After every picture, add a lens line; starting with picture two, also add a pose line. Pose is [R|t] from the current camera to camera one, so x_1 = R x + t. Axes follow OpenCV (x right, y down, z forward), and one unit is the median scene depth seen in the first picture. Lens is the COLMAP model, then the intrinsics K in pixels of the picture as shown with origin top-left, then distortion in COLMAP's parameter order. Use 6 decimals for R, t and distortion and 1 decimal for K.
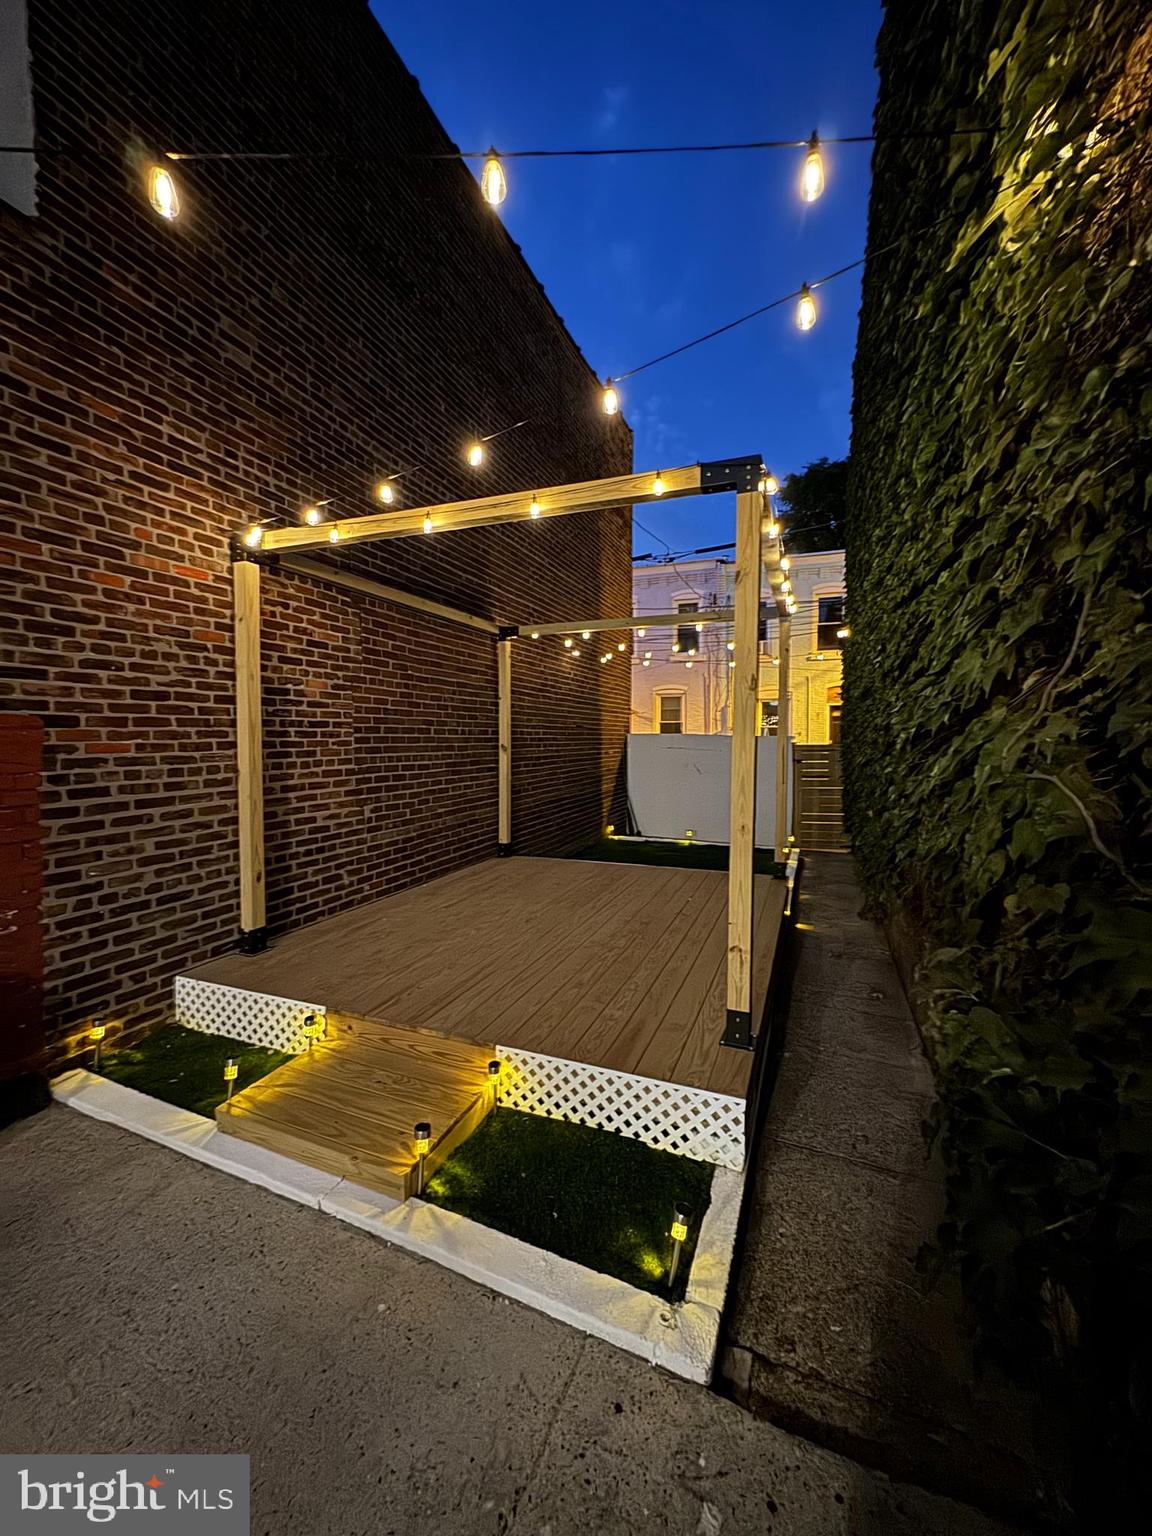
lens RADIAL K [[608.5, 0, 566.6], [0, 608.5, 766.9], [0, 0, 1]] dist [-0.000875, -0.000869]
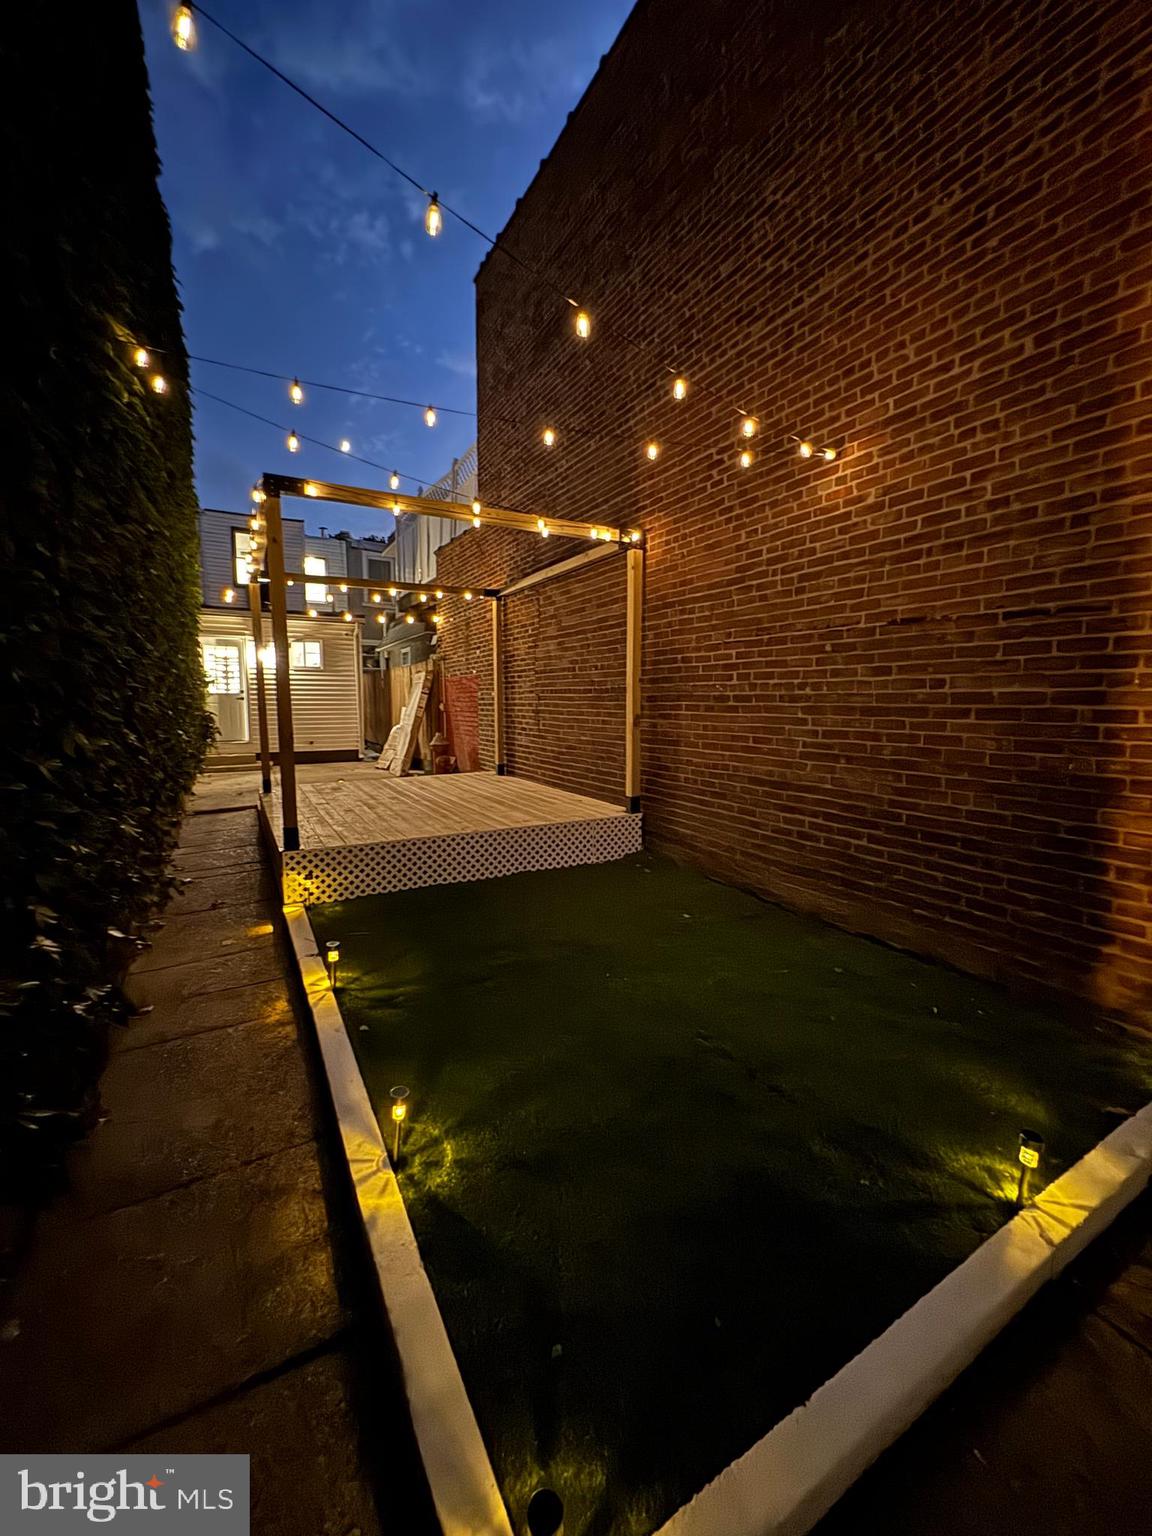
lens RADIAL K [[608.5, 0, 574.3], [0, 608.5, 767.2], [0, 0, 1]] dist [-0.000875, -0.000869]
pose [[-0.622453, 0.084855, -0.778043, 0.701363], [-0.040702, 0.989251, 0.140452, -0.034640], [0.781598, 0.119093, -0.612309, 1.702431]]
